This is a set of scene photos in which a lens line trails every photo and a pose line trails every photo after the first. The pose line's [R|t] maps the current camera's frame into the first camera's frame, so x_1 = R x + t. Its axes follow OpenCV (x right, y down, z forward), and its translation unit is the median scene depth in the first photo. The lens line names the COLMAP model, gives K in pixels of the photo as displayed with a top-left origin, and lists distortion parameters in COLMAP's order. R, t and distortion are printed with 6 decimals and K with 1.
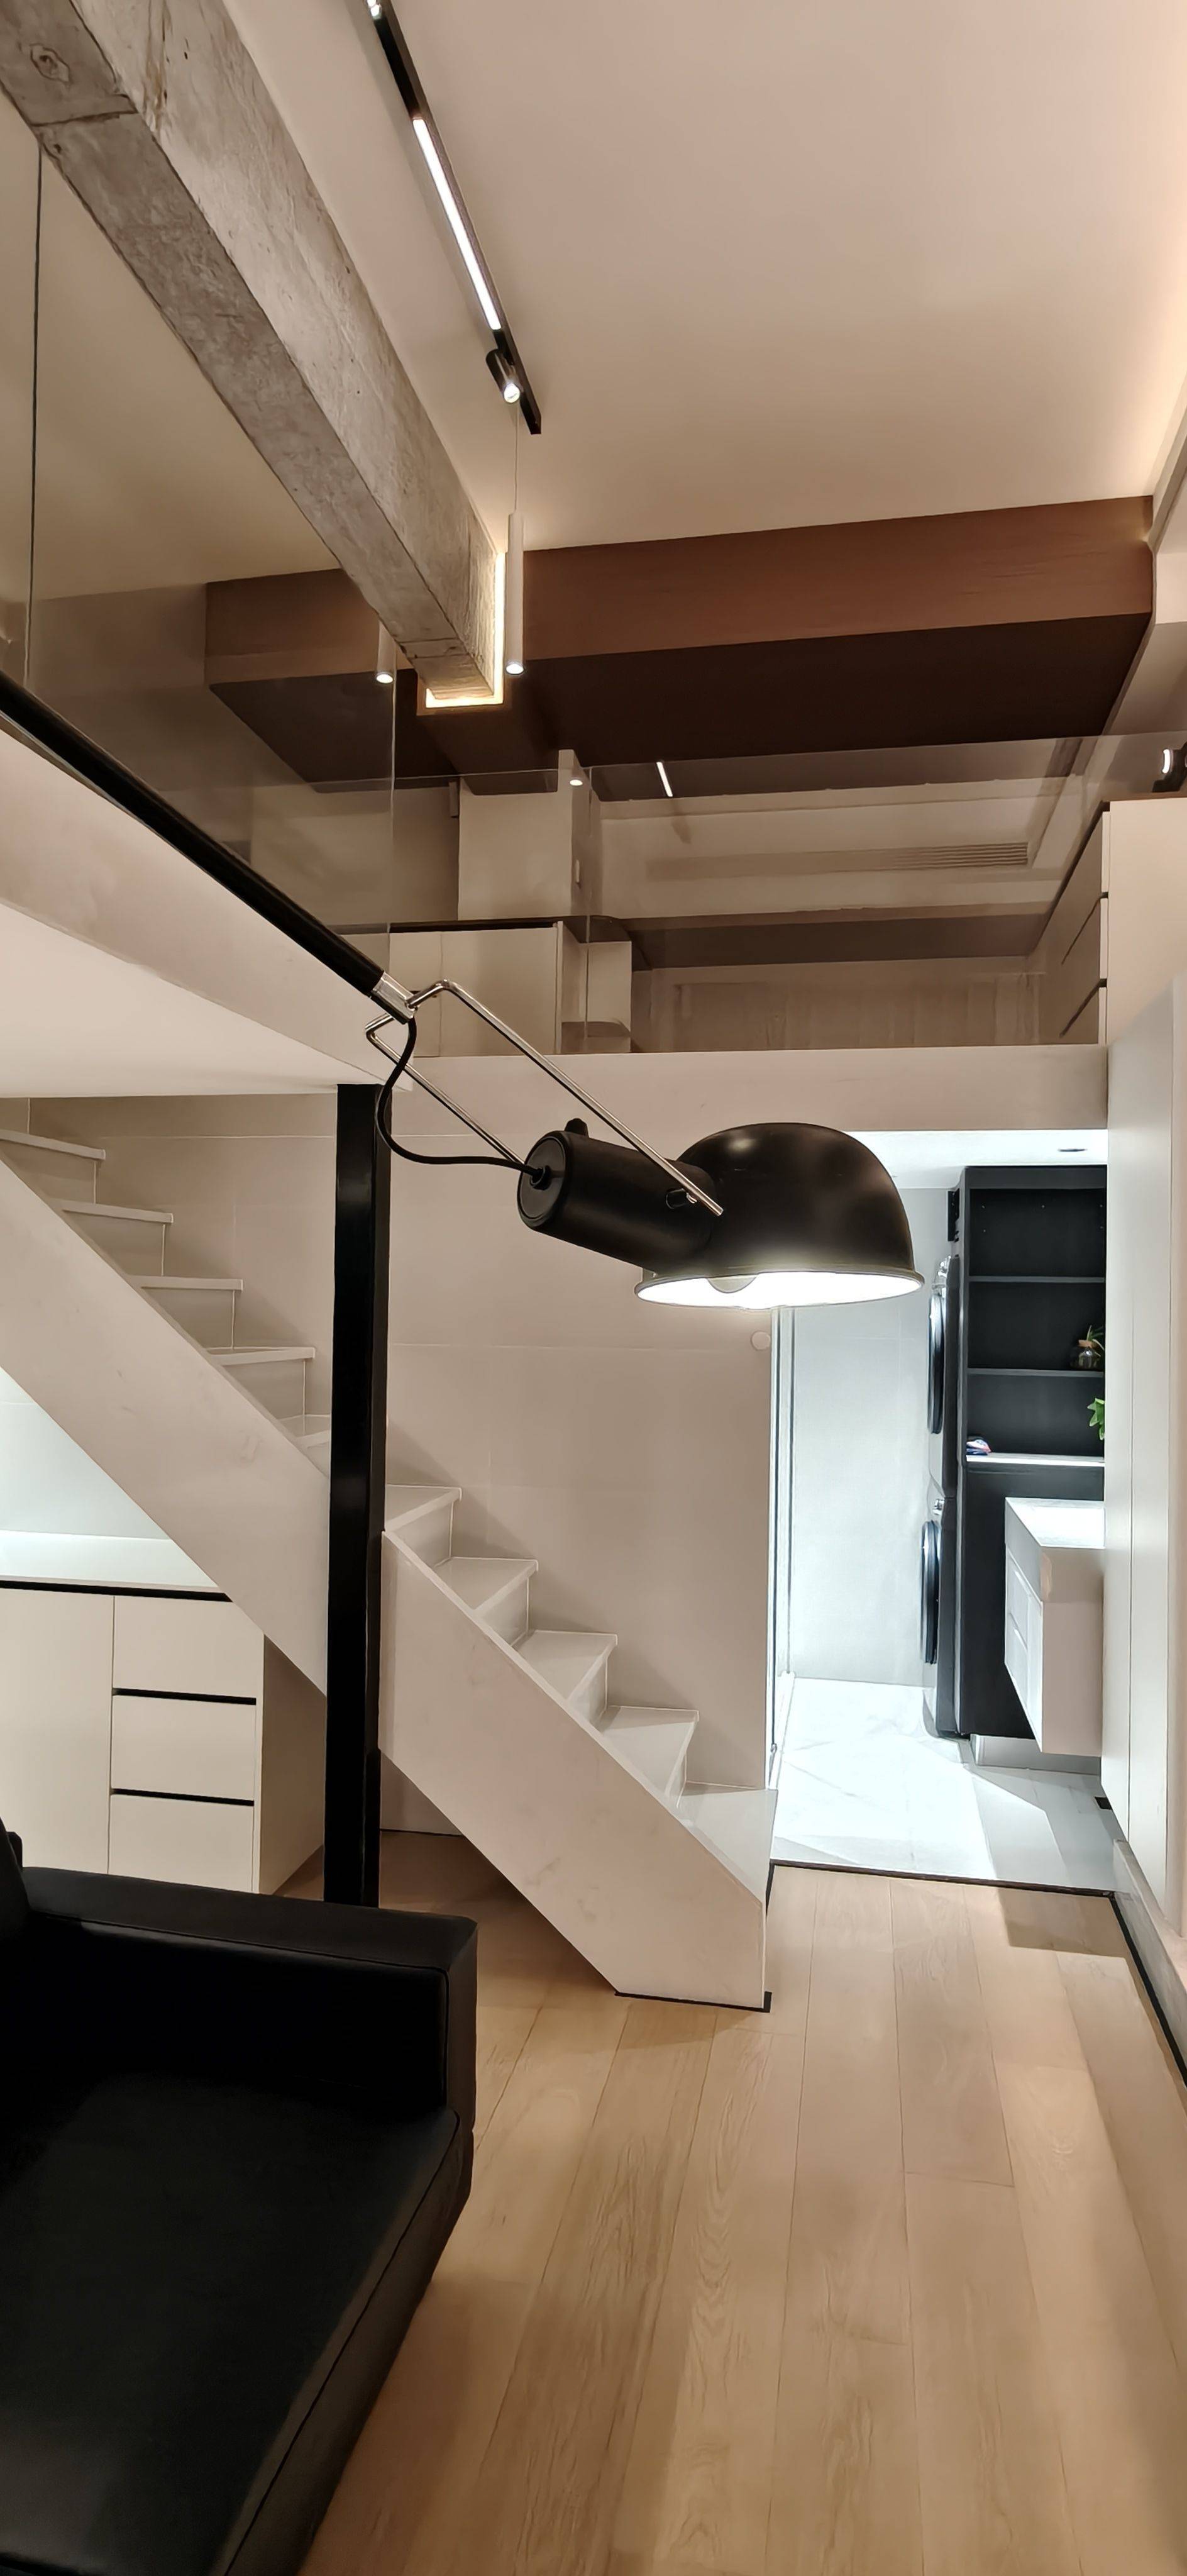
lens RADIAL K [[1336.3, 0, 595.0], [0, 1336.3, 1293.7], [0, 0, 1]] dist [-0.006597, -0.002805]
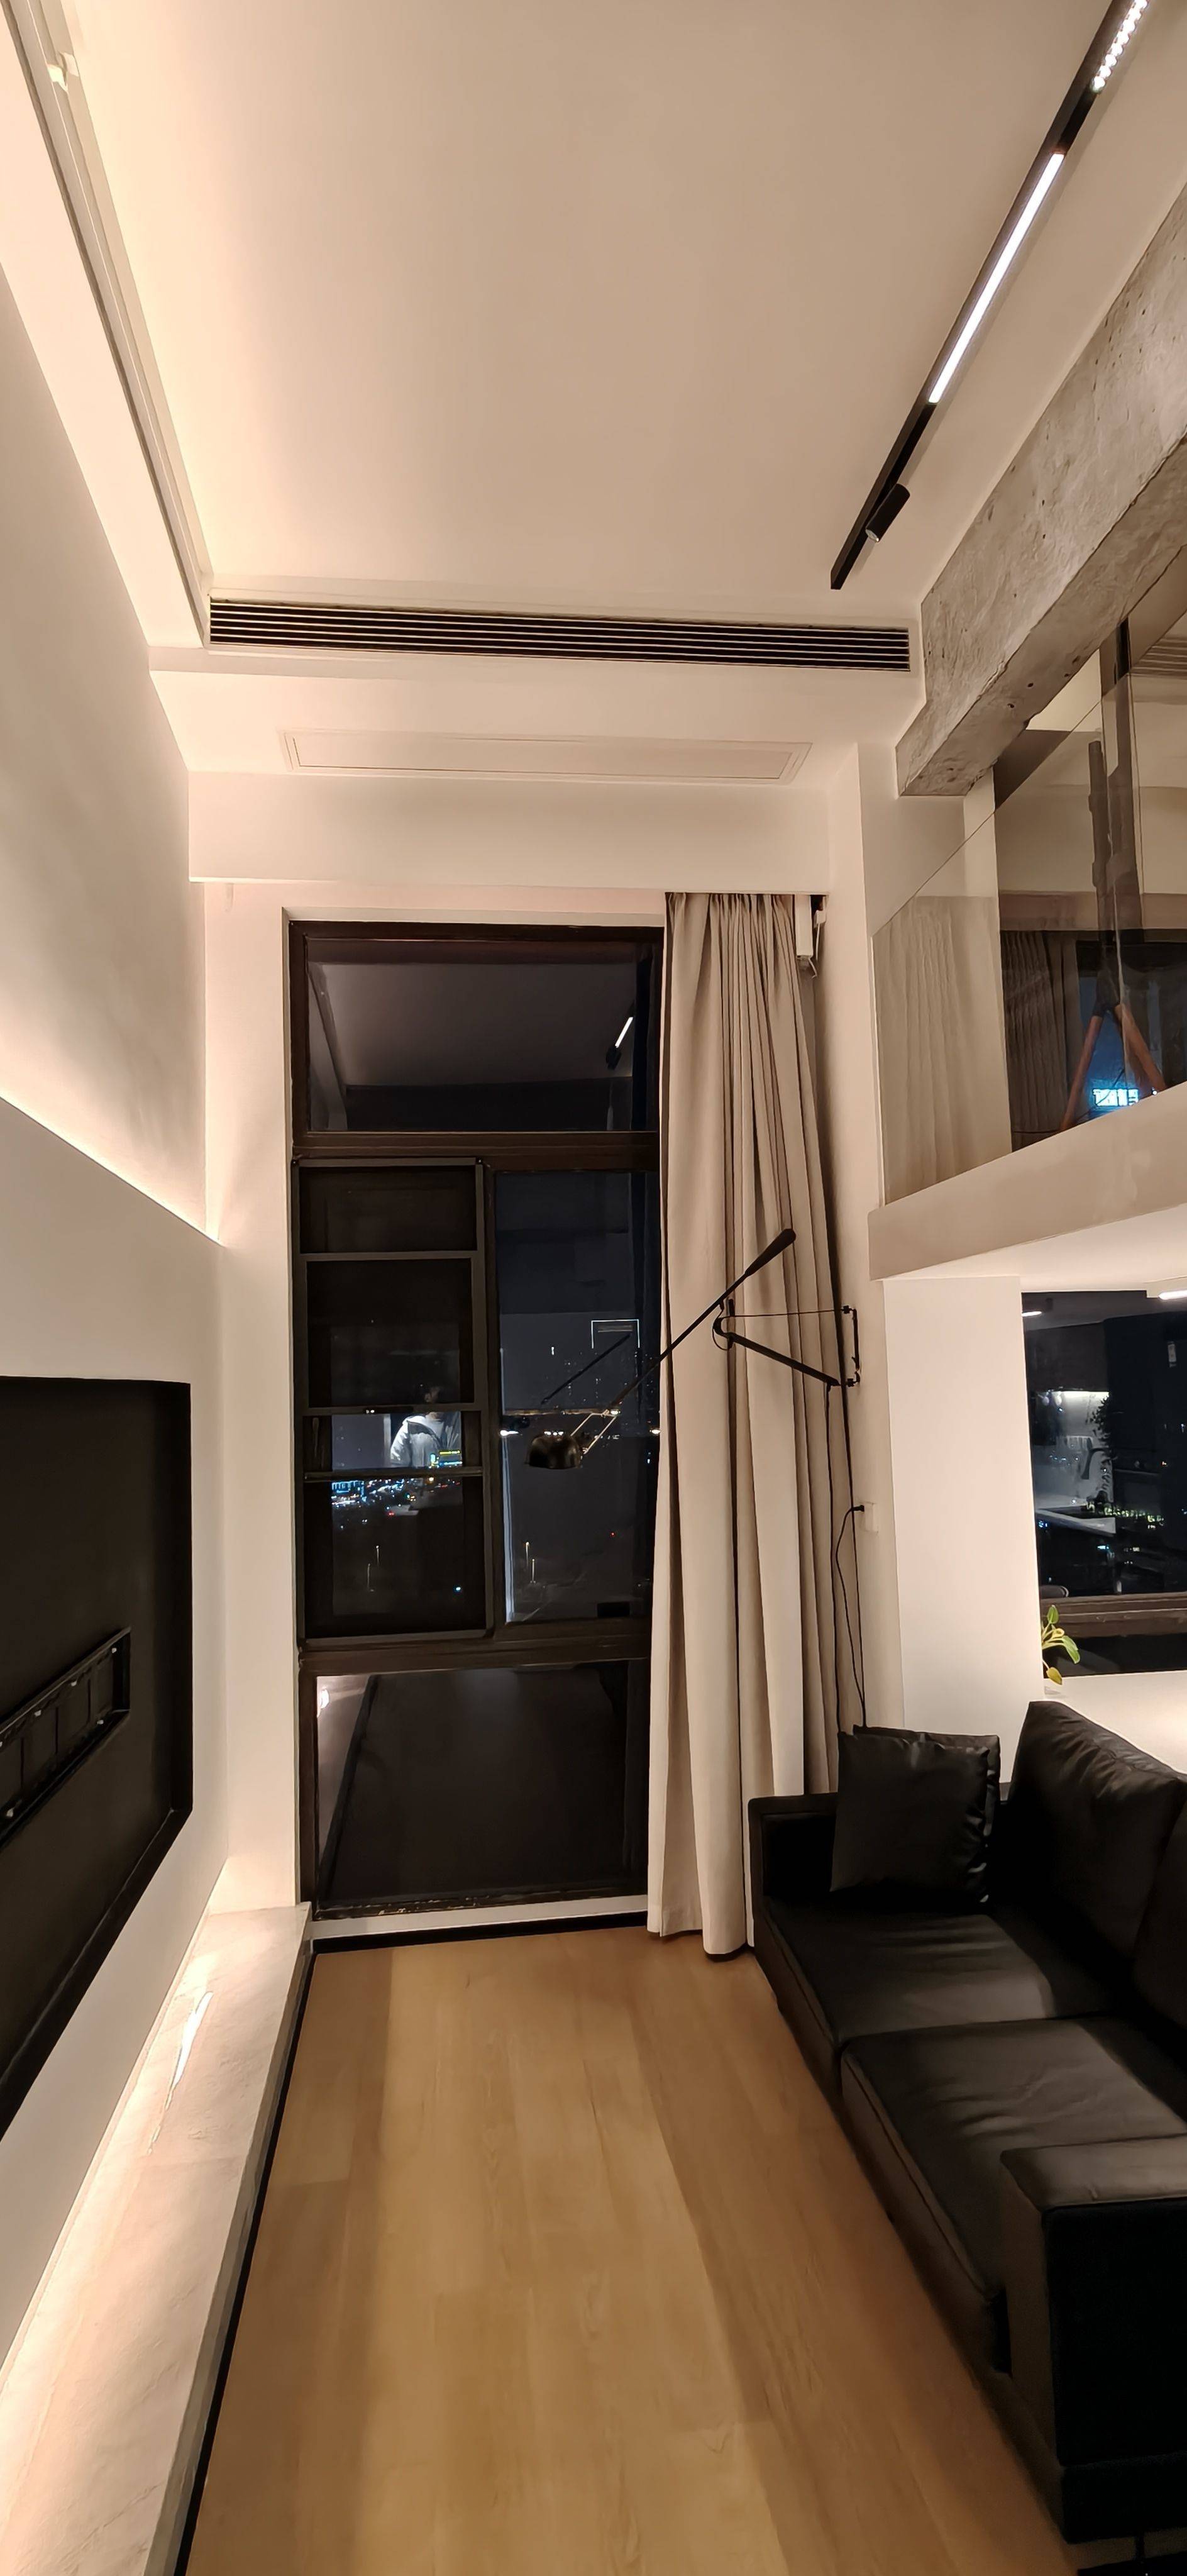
lens RADIAL K [[1336.3, 0, 591.8], [0, 1336.3, 1286.5], [0, 0, 1]] dist [-0.006597, -0.002805]
pose [[-0.952200, 0.014581, -0.305126, 0.385268], [0.043849, 0.995040, -0.089289, -0.069299], [0.302310, -0.098401, -0.948117, 1.533047]]
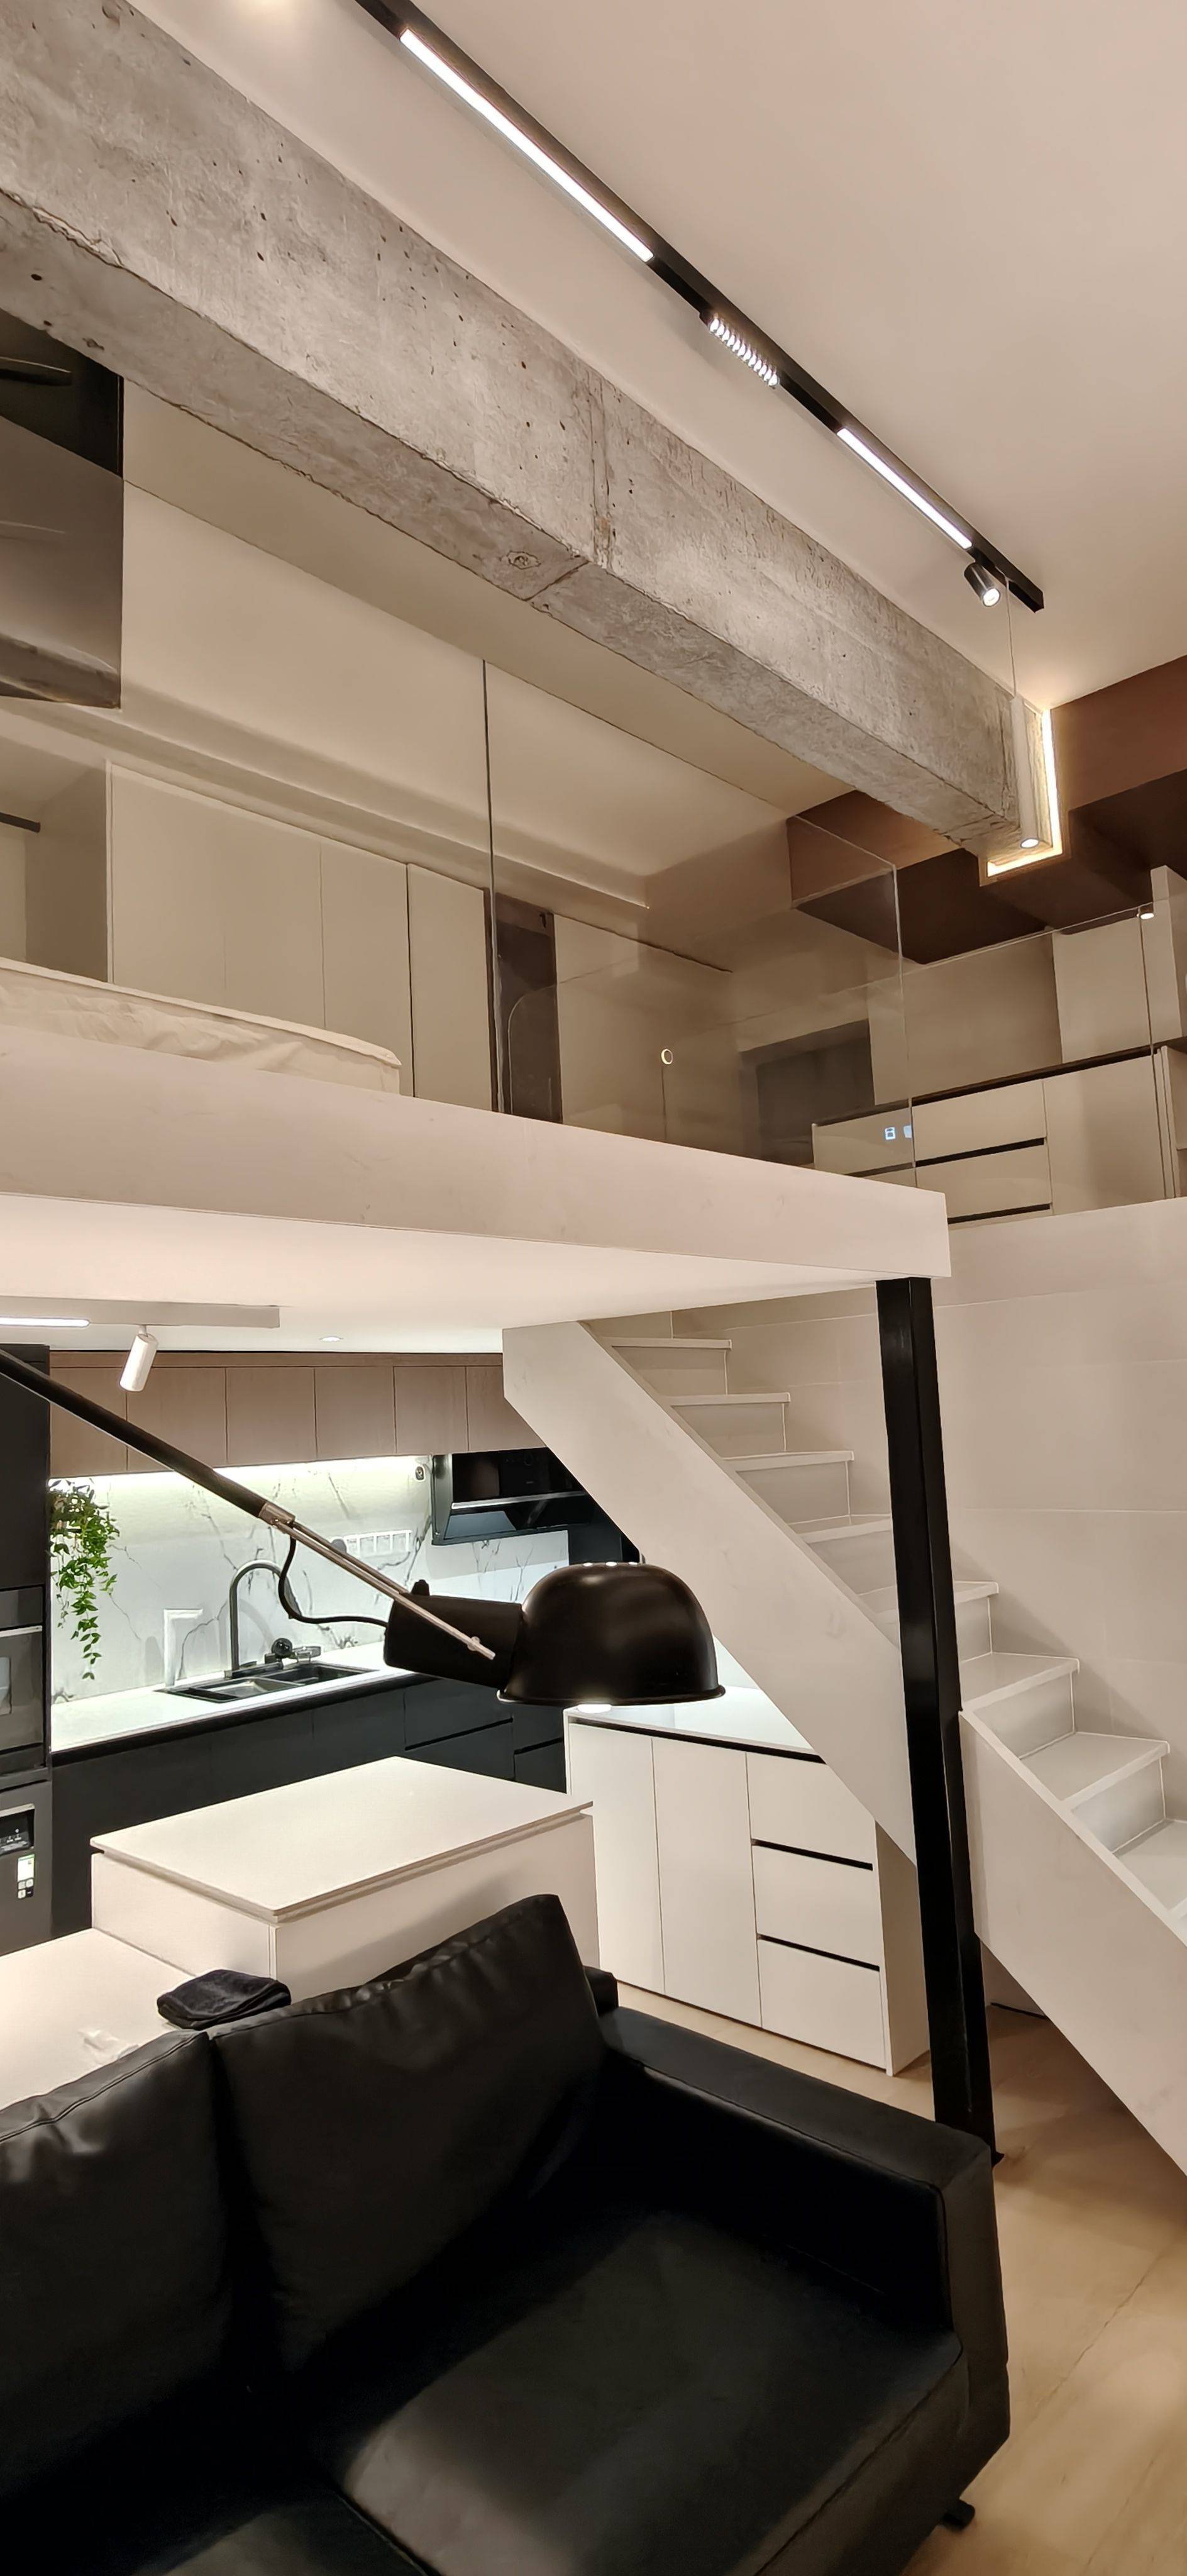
lens RADIAL K [[1336.3, 0, 600.3], [0, 1336.3, 1282.4], [0, 0, 1]] dist [-0.006597, -0.002805]
pose [[0.841066, -0.112626, -0.529078, 0.172152], [0.066432, 0.992187, -0.105603, -0.052478], [0.536838, 0.053671, 0.841977, -0.015971]]
